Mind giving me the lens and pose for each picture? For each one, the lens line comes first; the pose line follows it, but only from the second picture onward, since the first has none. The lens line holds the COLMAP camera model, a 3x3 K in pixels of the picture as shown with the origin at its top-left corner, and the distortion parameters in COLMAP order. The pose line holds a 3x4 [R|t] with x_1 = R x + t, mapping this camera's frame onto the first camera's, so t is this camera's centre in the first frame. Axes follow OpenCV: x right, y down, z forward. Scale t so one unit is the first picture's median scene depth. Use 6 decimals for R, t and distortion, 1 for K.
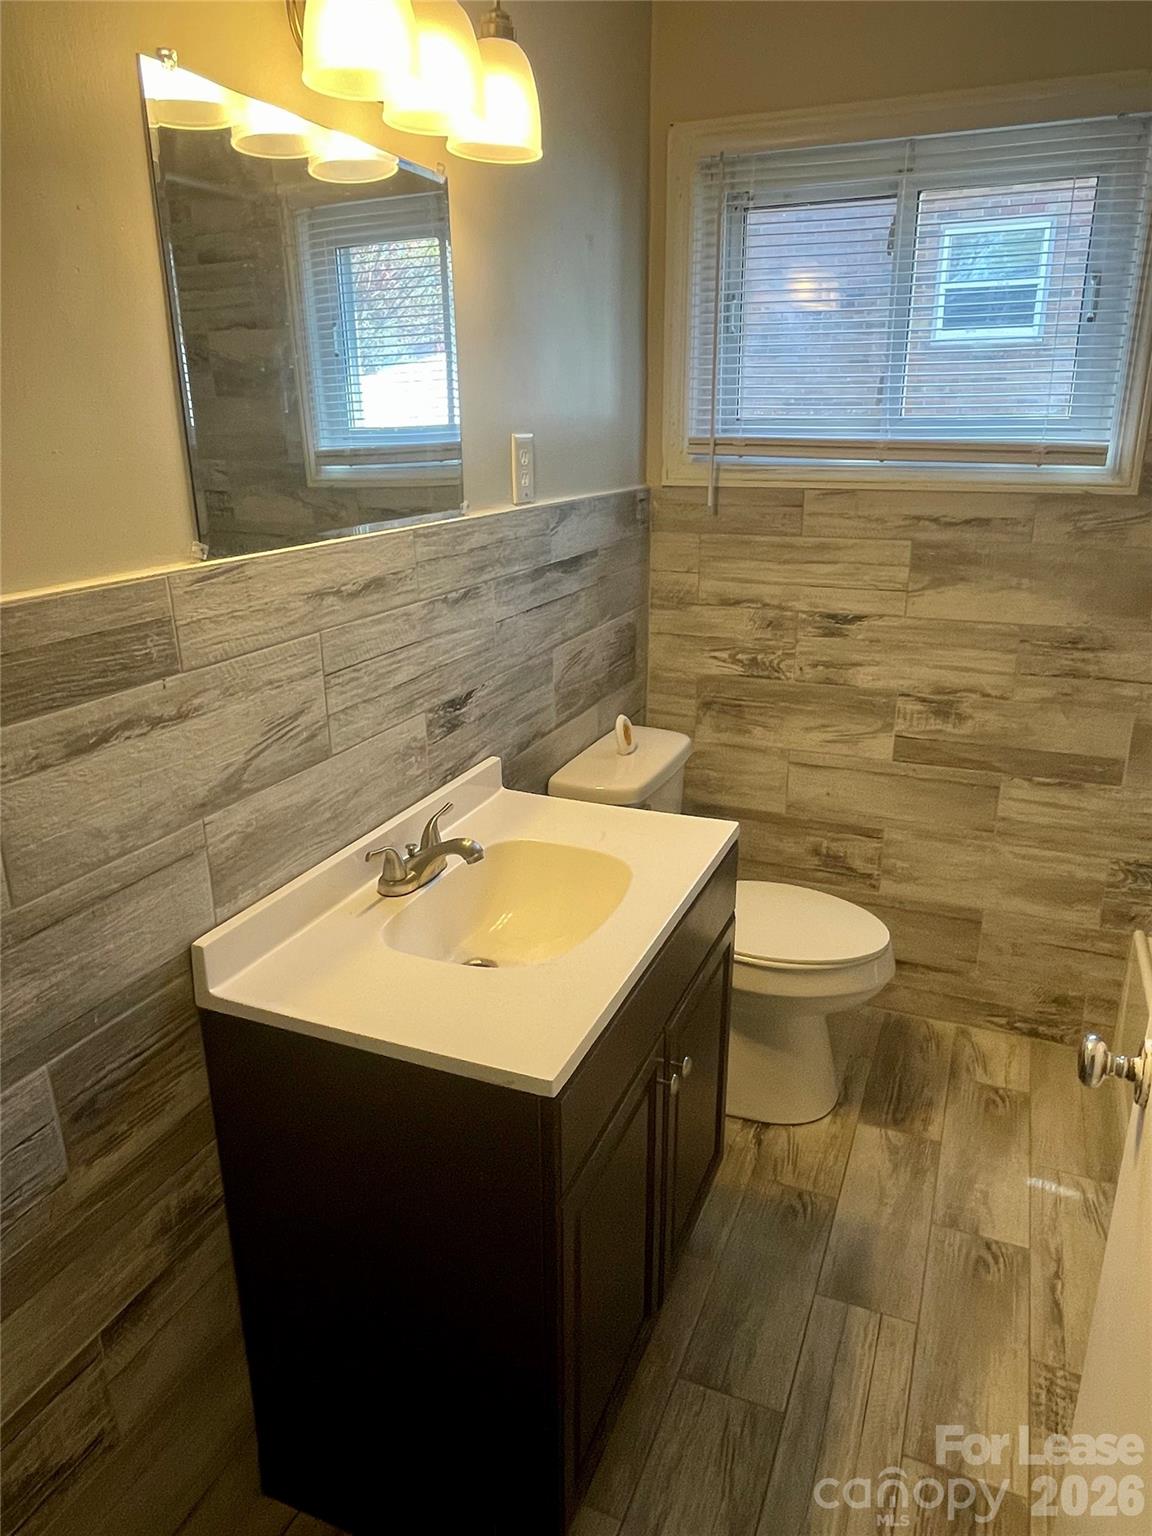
lens RADIAL K [[1008.8, 0, 579.7], [0, 1008.8, 764.6], [0, 0, 1]] dist [-0.004838, 0.000974]
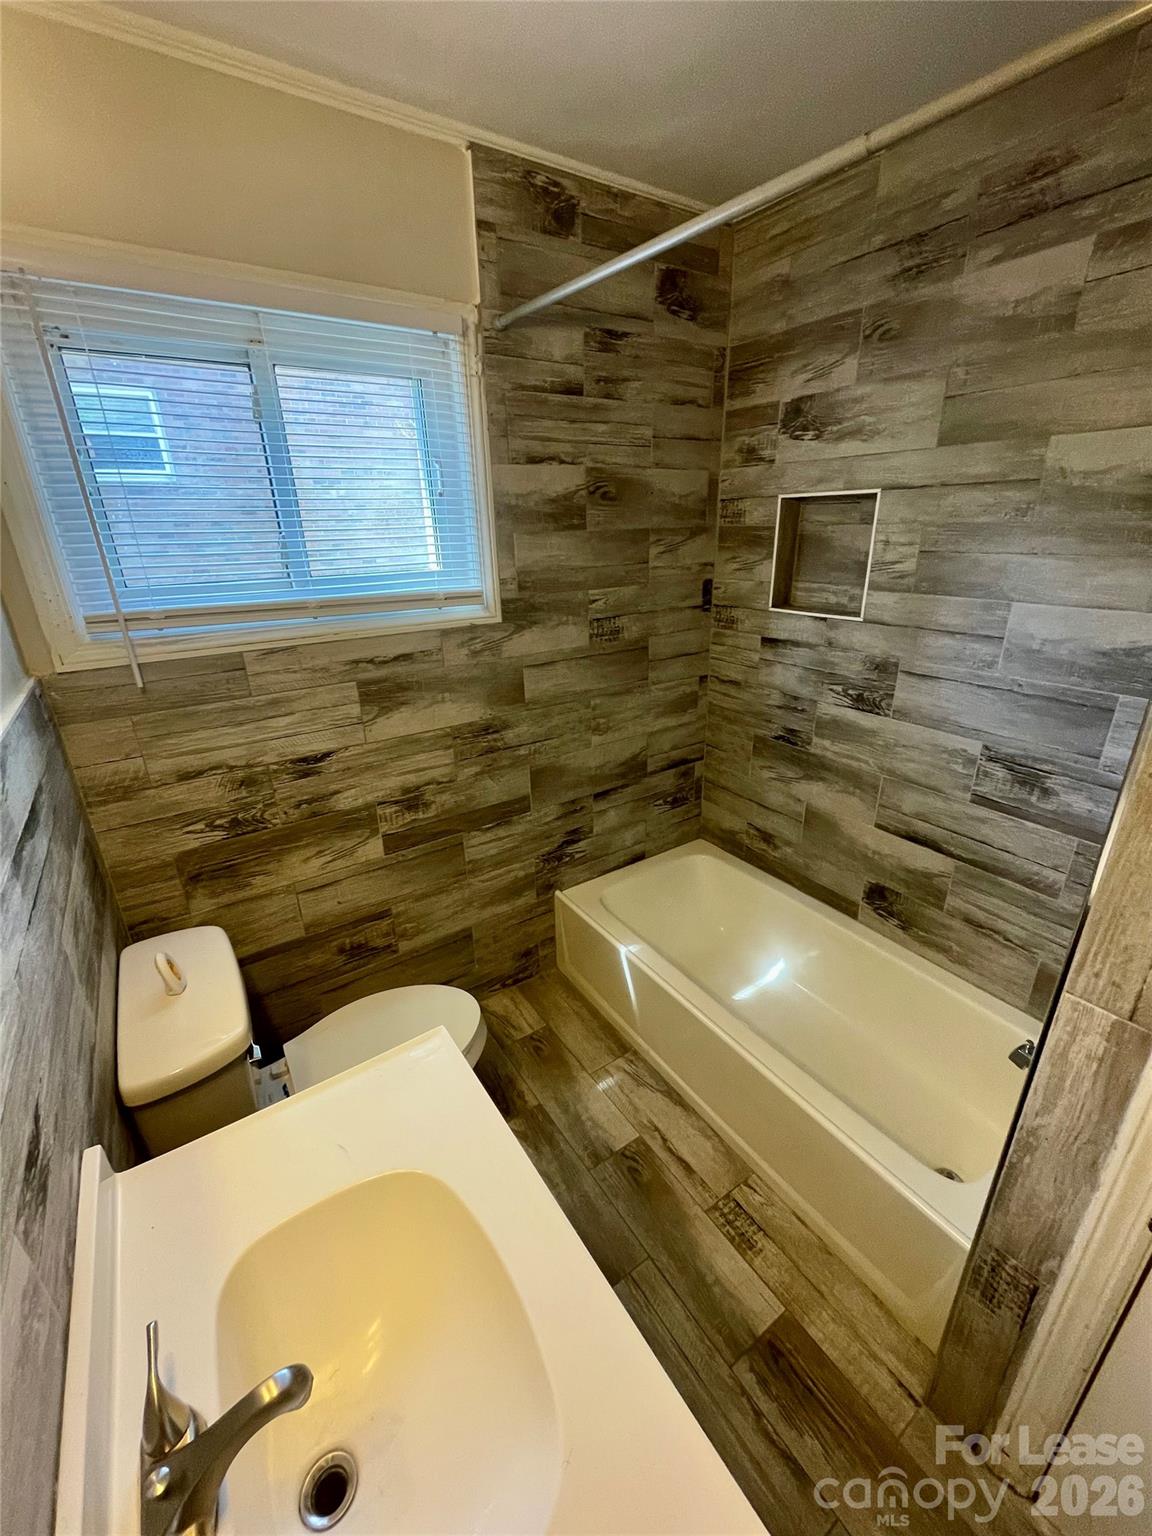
lens RADIAL K [[620.6, 0, 577.7], [0, 620.6, 769.9], [0, 0, 1]] dist [-0.001963, -0.000128]
pose [[0.543167, -0.318277, 0.776961, -0.114764], [0.286056, 0.940155, 0.185149, -0.177799], [-0.789393, 0.121688, 0.601707, 0.364725]]
